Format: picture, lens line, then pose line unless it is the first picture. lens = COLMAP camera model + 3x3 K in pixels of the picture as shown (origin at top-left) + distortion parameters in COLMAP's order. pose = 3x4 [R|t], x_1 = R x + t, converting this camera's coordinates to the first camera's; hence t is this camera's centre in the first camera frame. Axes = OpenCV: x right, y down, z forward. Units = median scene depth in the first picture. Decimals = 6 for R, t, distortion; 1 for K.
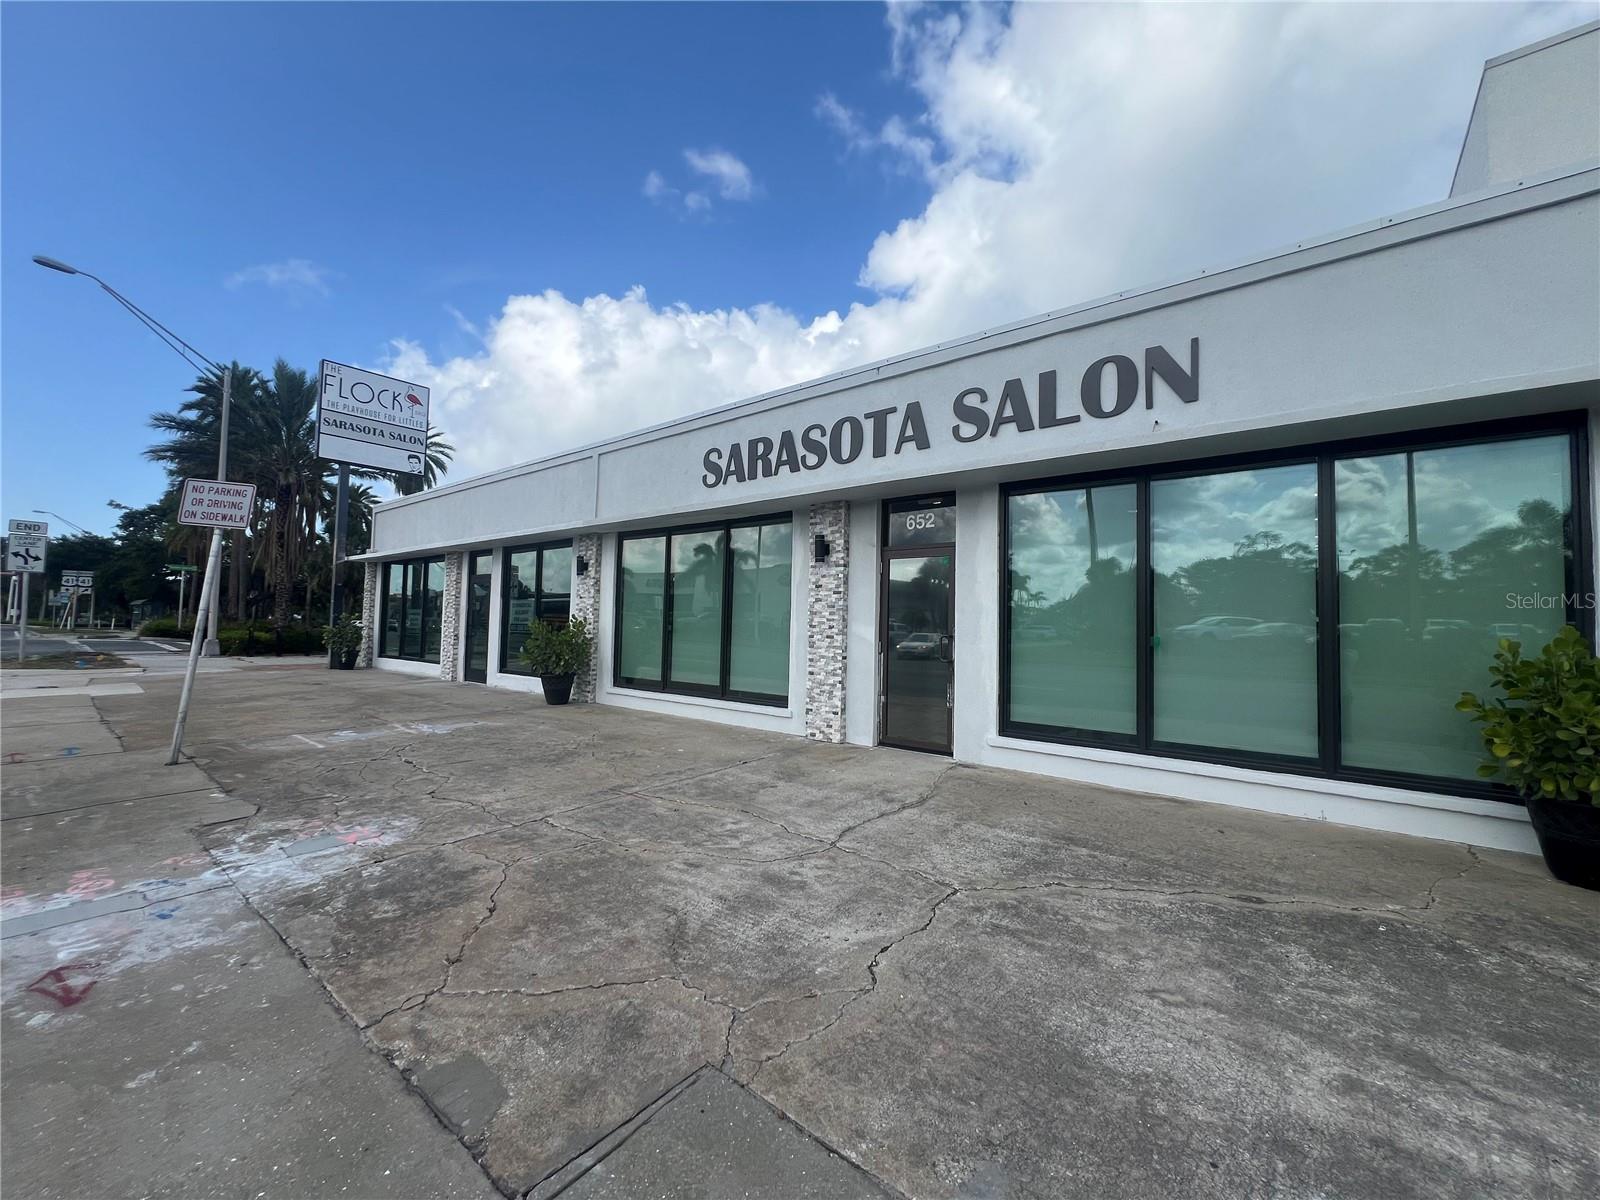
lens RADIAL K [[637.8, 0, 795.4], [0, 637.8, 597.9], [0, 0, 1]] dist [-0.001086, 0.000428]
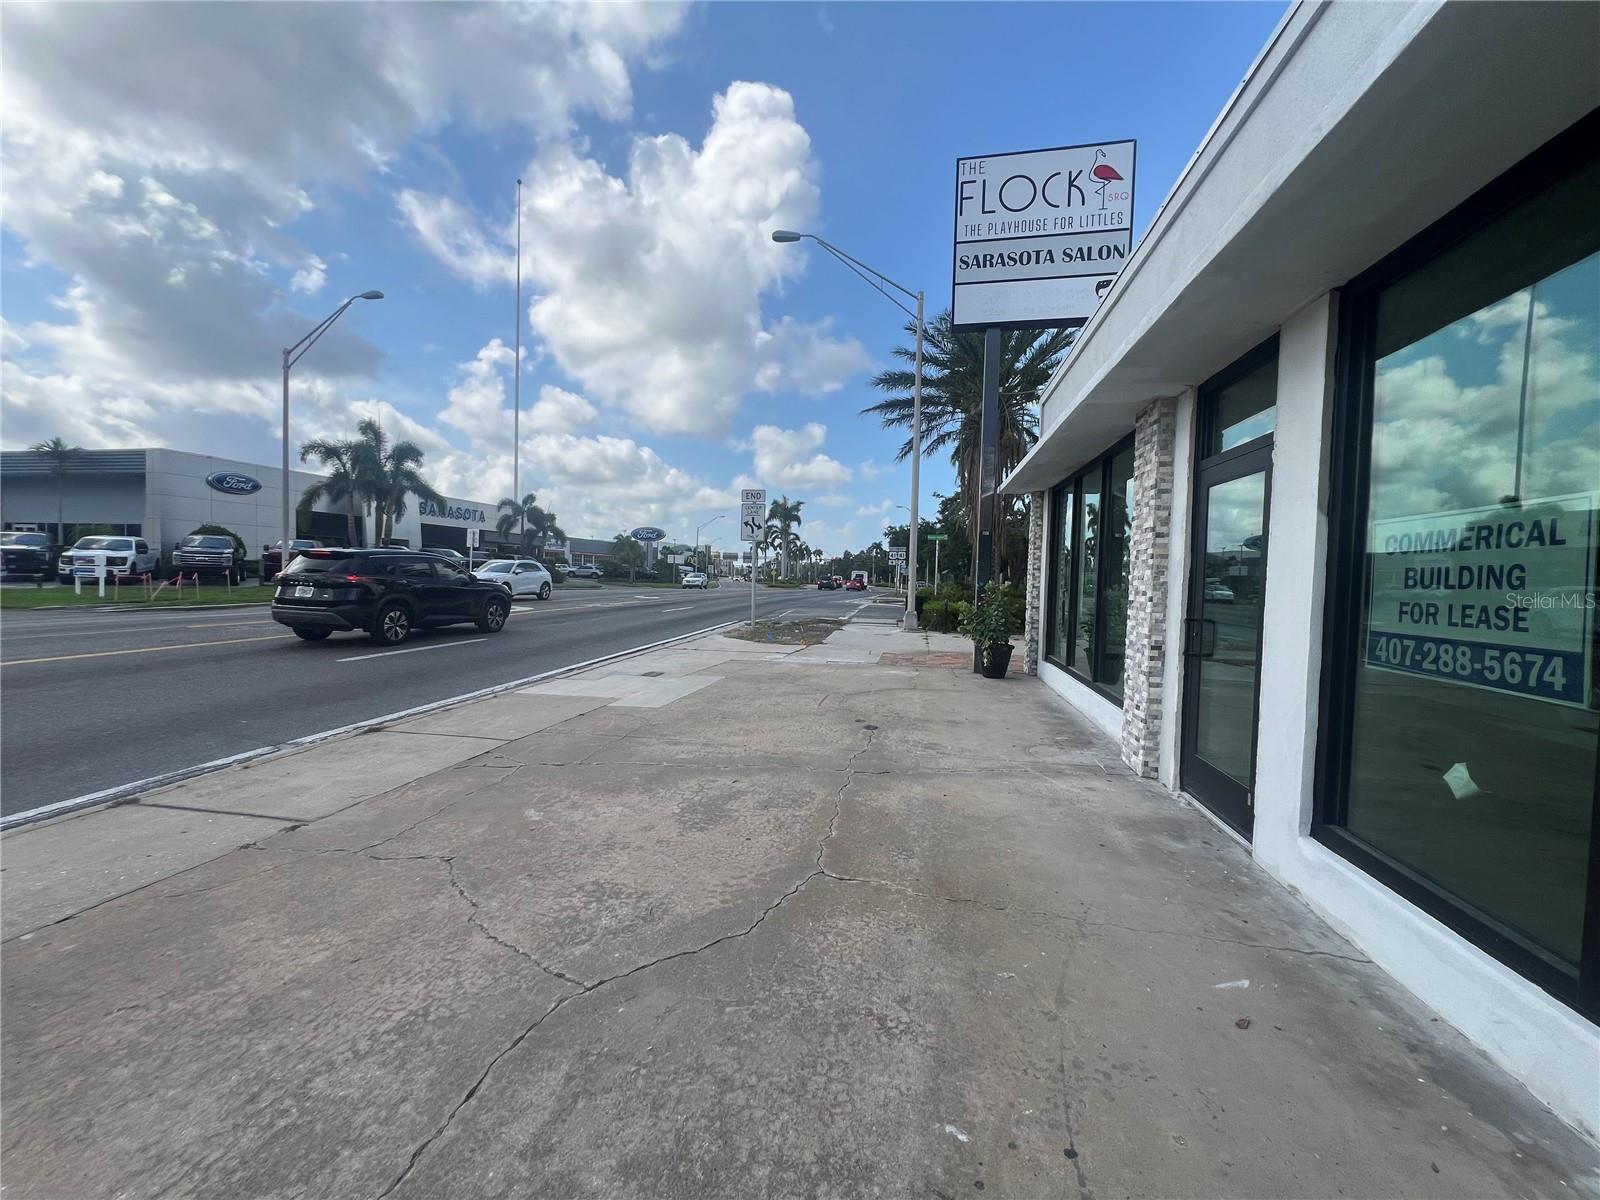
lens RADIAL K [[637.8, 0, 800.3], [0, 637.8, 594.6], [0, 0, 1]] dist [-0.001086, 0.000428]
pose [[0.470830, 0.016623, -0.882068, -0.262934], [0.024552, 0.999188, 0.031935, 0.012839], [0.881882, -0.036693, 0.470039, 0.549067]]
